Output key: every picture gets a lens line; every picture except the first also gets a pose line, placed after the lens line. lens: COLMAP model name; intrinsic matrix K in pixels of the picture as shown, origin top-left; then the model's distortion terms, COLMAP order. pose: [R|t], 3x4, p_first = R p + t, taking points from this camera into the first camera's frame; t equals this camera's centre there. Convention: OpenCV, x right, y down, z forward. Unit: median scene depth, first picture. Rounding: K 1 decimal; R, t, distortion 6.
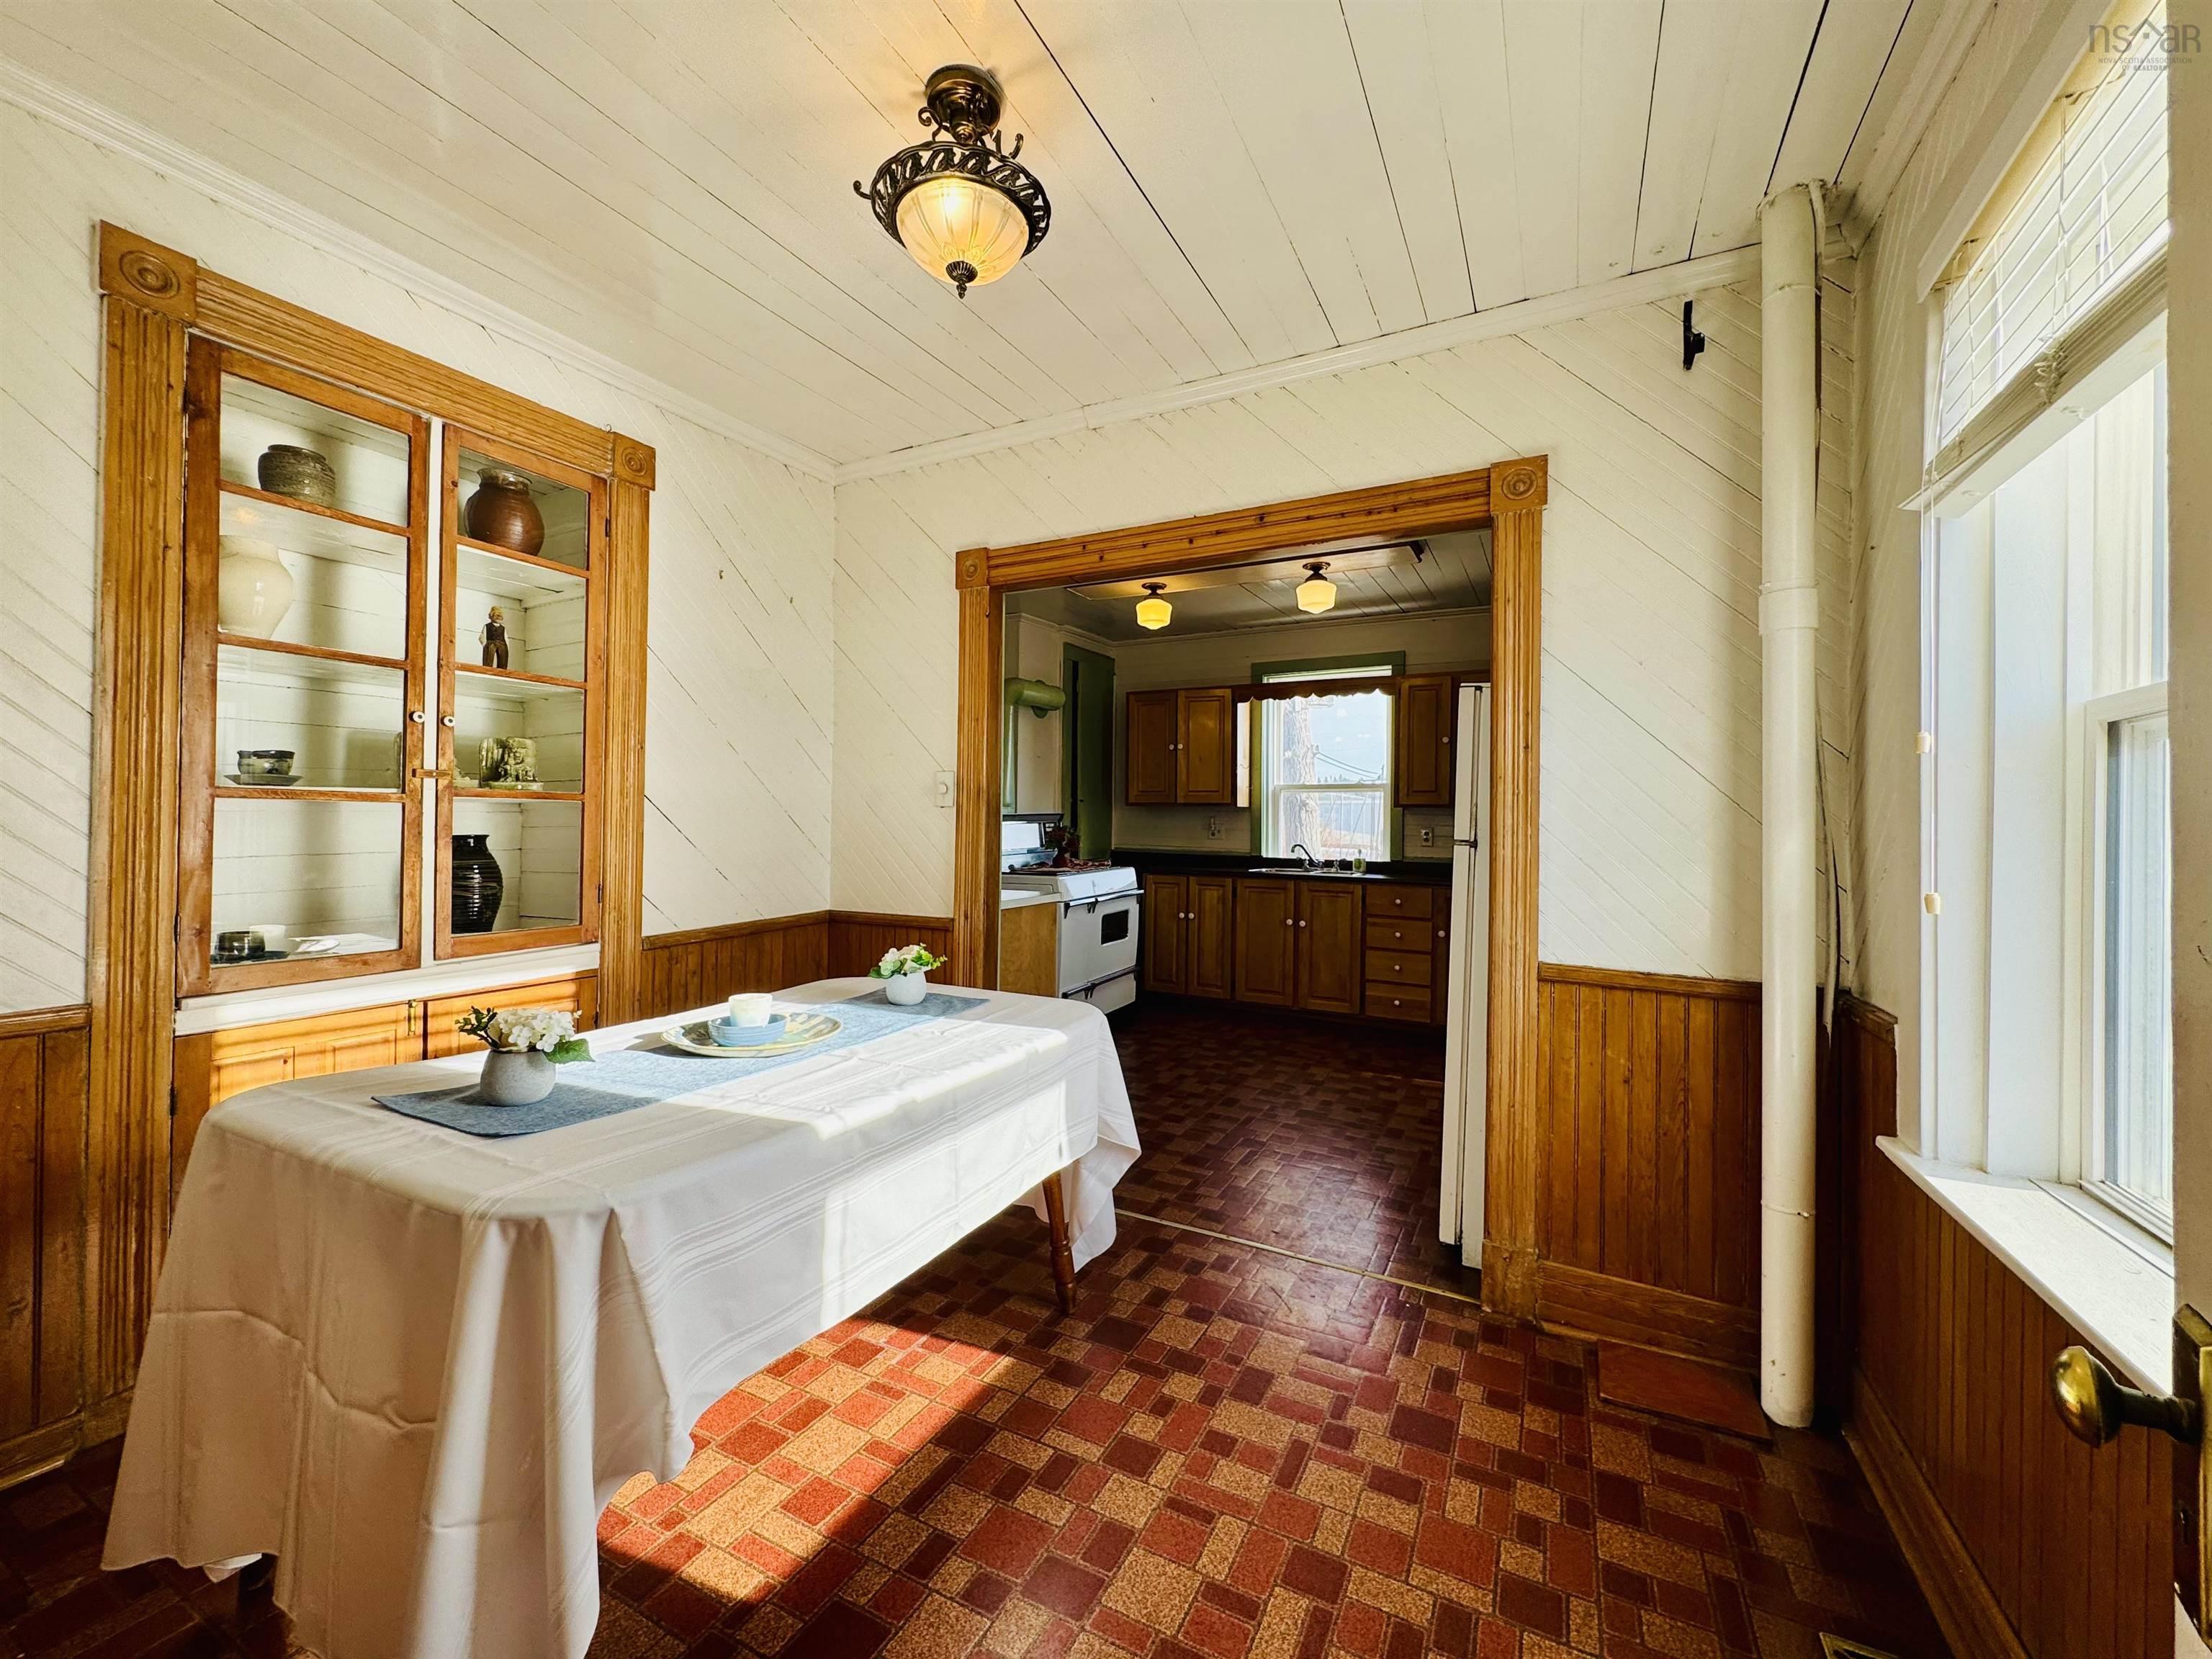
lens RADIAL K [[881.5, 0, 1099.1], [0, 881.5, 820.4], [0, 0, 1]] dist [-0.000649, -0.000570]
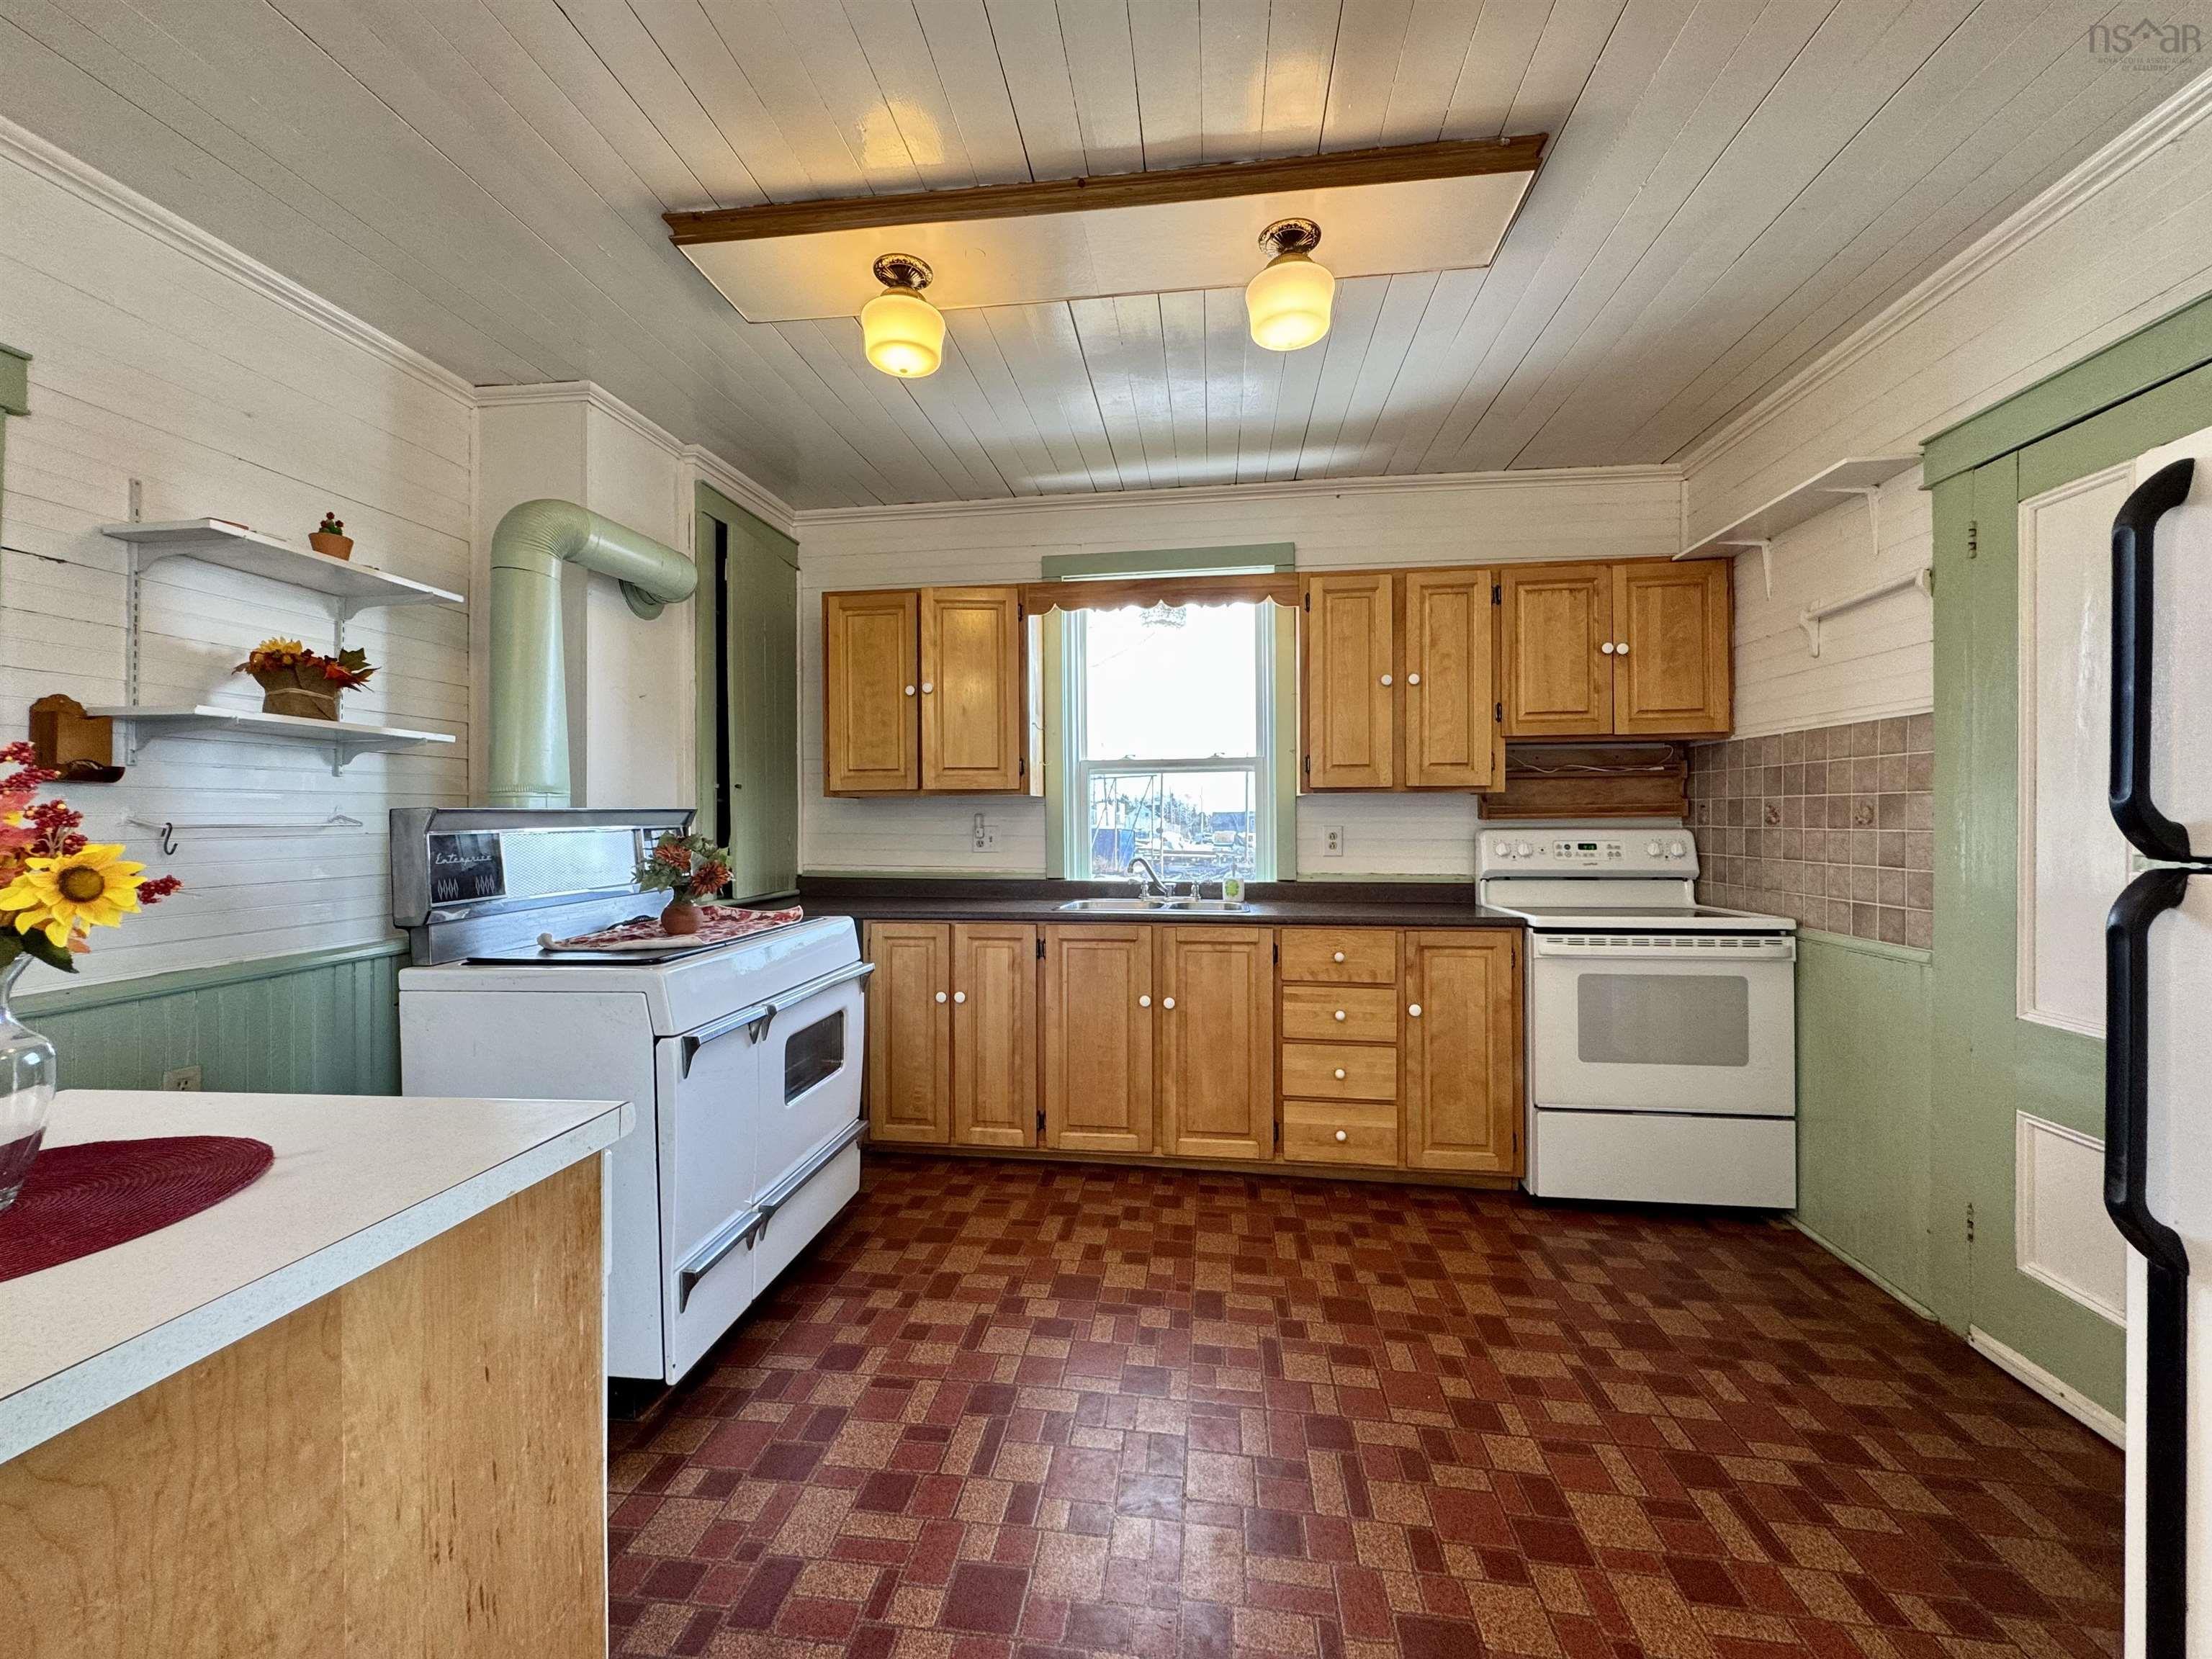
lens RADIAL K [[881.5, 0, 1102.9], [0, 881.5, 821.5], [0, 0, 1]] dist [-0.000649, -0.000570]
pose [[0.936125, -0.013944, 0.351390, -0.003233], [0.015085, 0.999886, -0.000508, 0.007423], [-0.351343, 0.005776, 0.936229, 1.218066]]
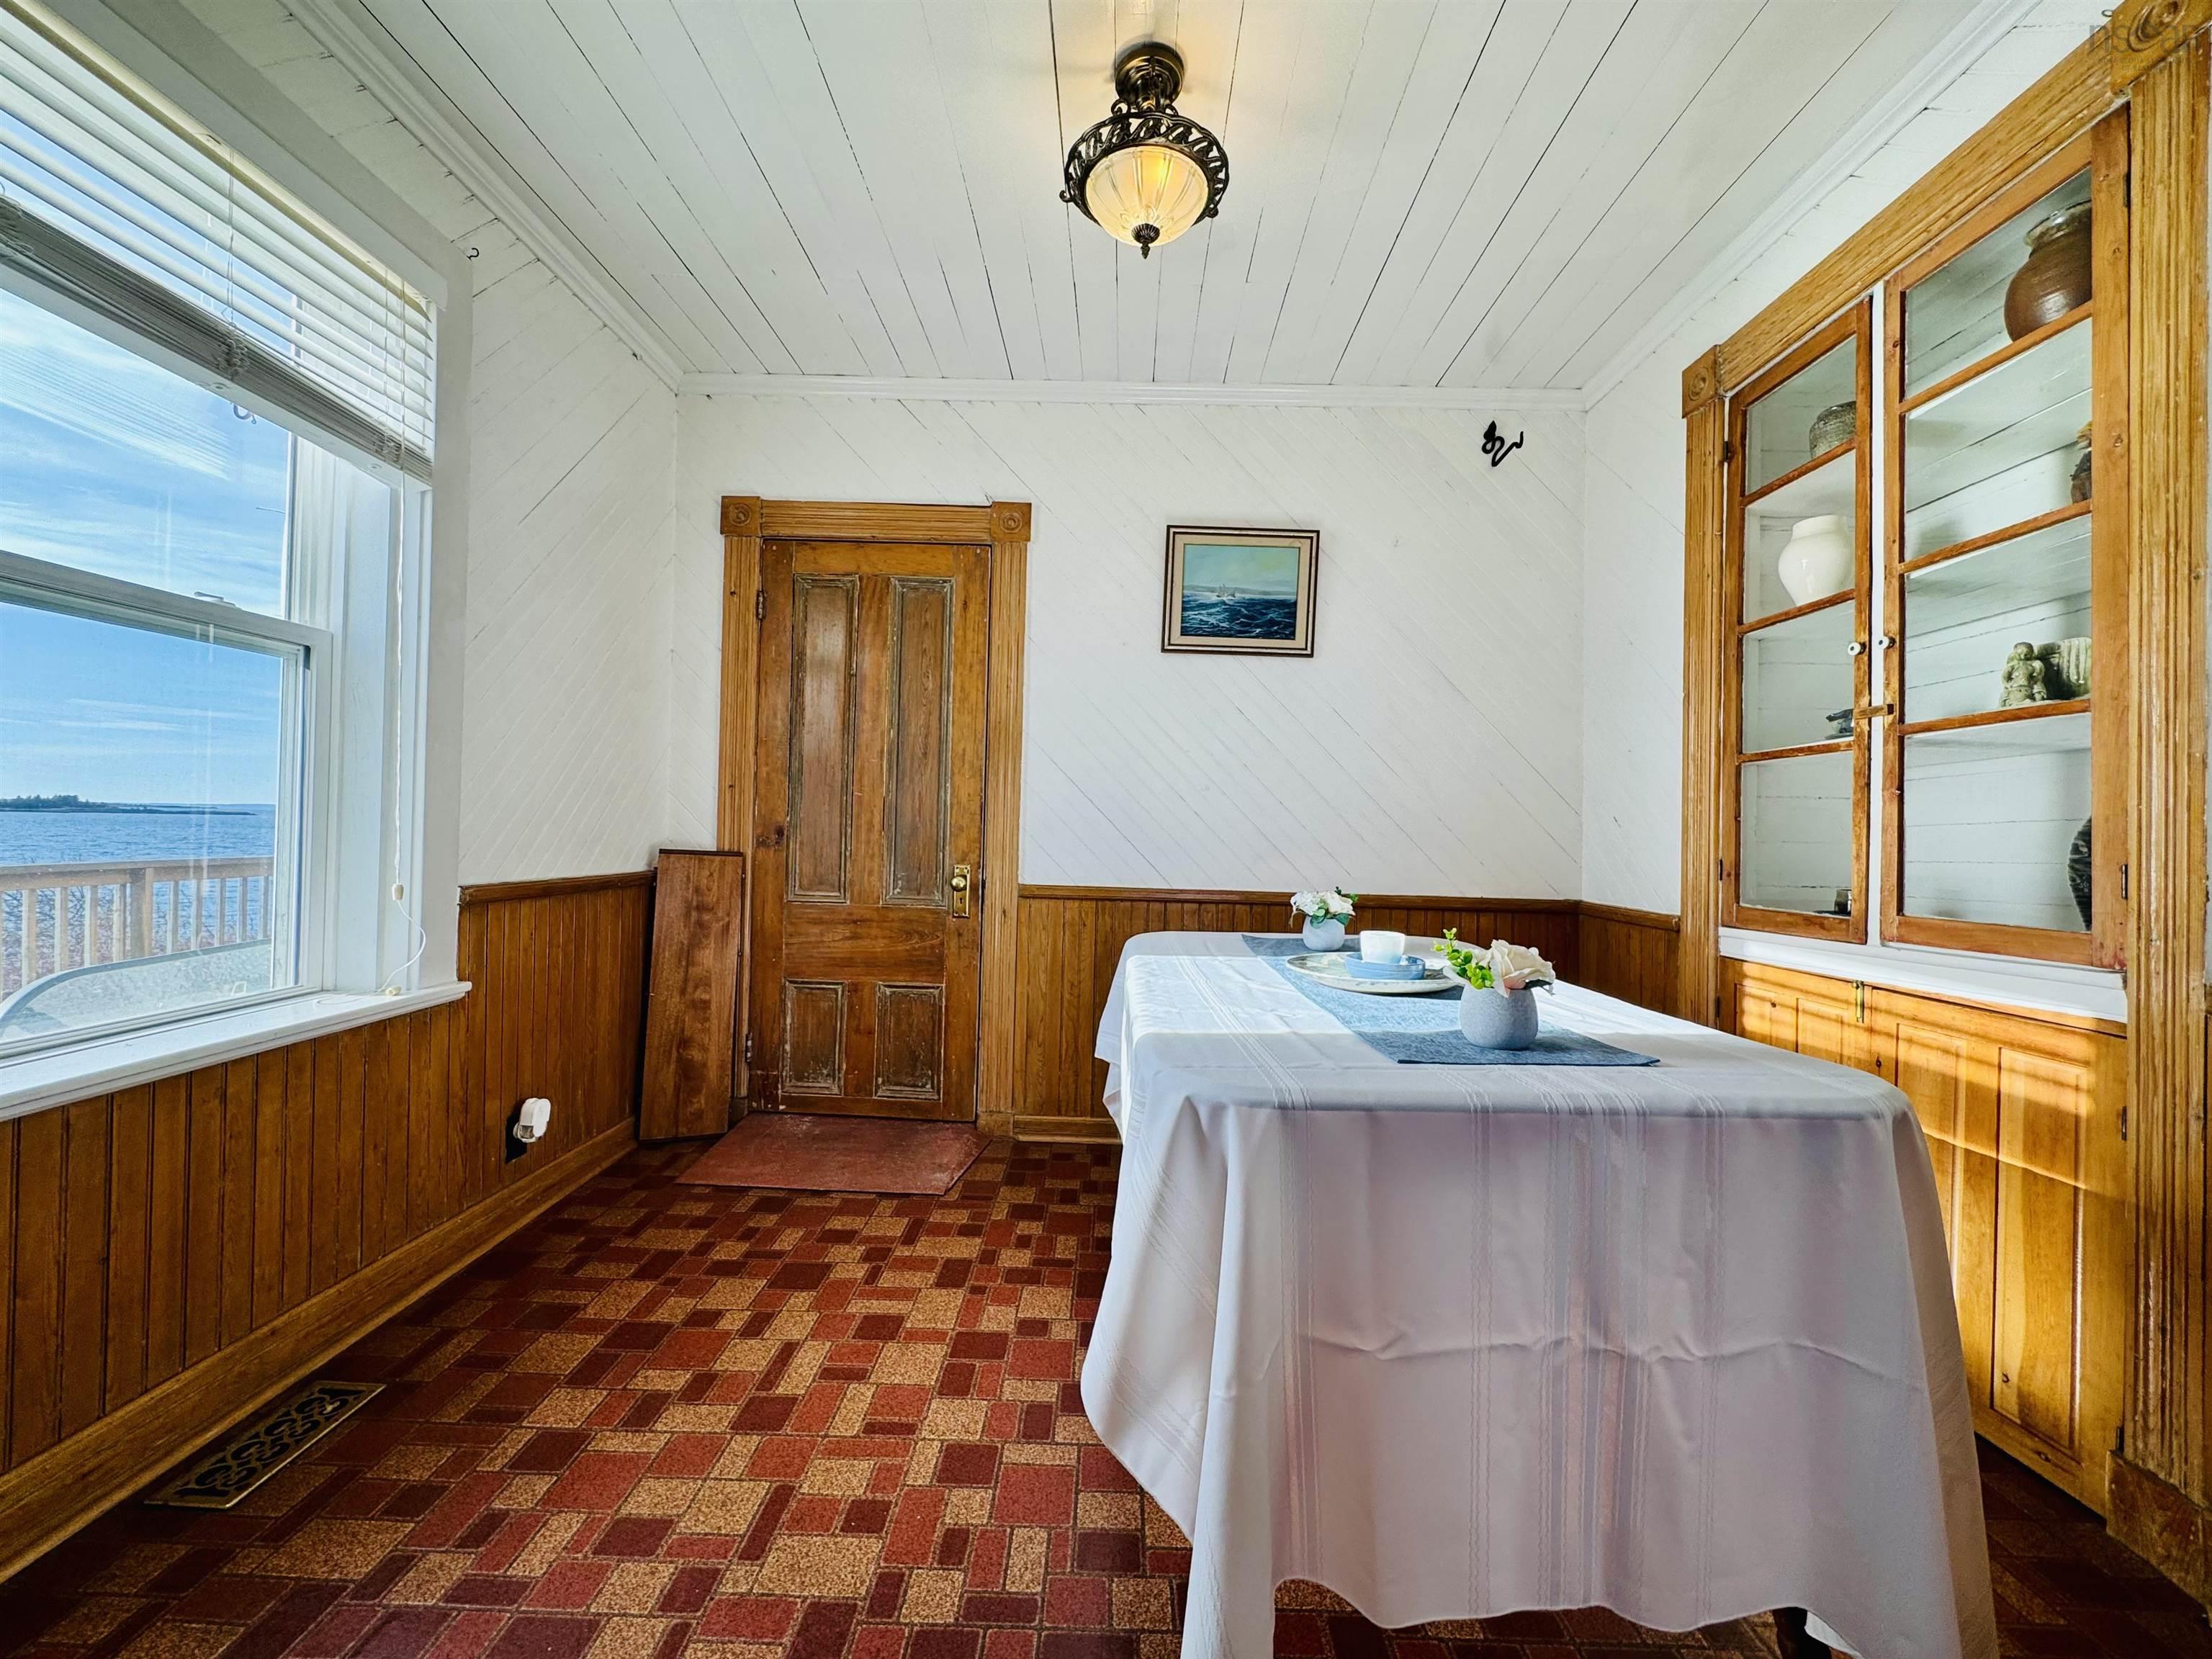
lens RADIAL K [[881.5, 0, 1100.4], [0, 881.5, 823.6], [0, 0, 1]] dist [-0.000649, -0.000570]
pose [[-0.896584, -0.038877, -0.441165, 0.242837], [-0.029672, 0.999175, -0.027746, 0.092709], [0.441880, -0.011786, -0.896997, 1.375048]]
